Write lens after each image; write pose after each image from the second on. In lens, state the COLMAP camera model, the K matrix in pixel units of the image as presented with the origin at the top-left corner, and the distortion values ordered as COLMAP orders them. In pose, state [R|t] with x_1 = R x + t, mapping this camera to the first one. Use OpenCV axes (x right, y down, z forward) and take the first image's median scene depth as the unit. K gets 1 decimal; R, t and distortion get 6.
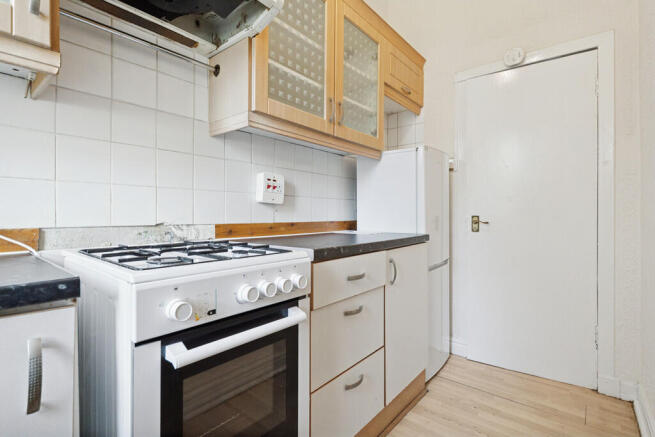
lens RADIAL K [[316.6, 0, 328.4], [0, 316.6, 212.3], [0, 0, 1]] dist [0.002271, -0.001190]
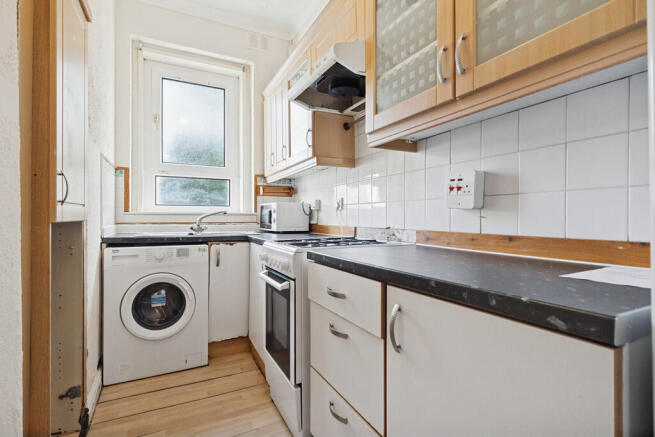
lens RADIAL K [[316.6, 0, 326.6], [0, 316.6, 220.3], [0, 0, 1]] dist [0.002271, -0.001190]
pose [[-0.393112, 0.002533, -0.919487, 0.705677], [-0.002063, 0.999991, 0.003637, -0.000435], [0.919488, 0.003327, -0.393103, 1.025198]]
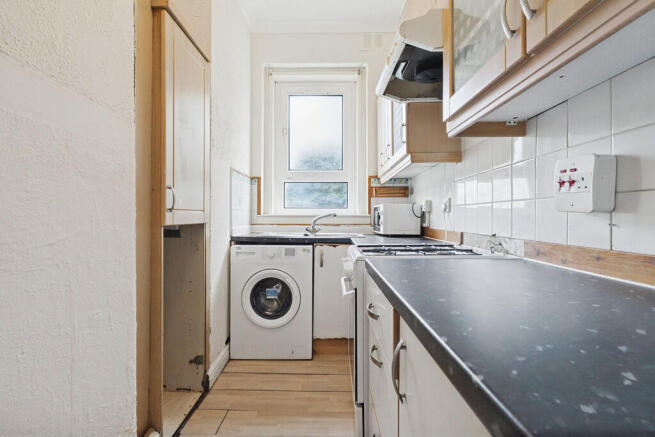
lens RADIAL K [[316.6, 0, 325.3], [0, 316.6, 218.1], [0, 0, 1]] dist [0.002271, -0.001190]
pose [[-0.777823, -0.003758, -0.628472, 0.513273], [-0.004857, 0.999988, 0.000032, -0.015571], [0.628464, 0.003078, -0.777832, 1.179163]]
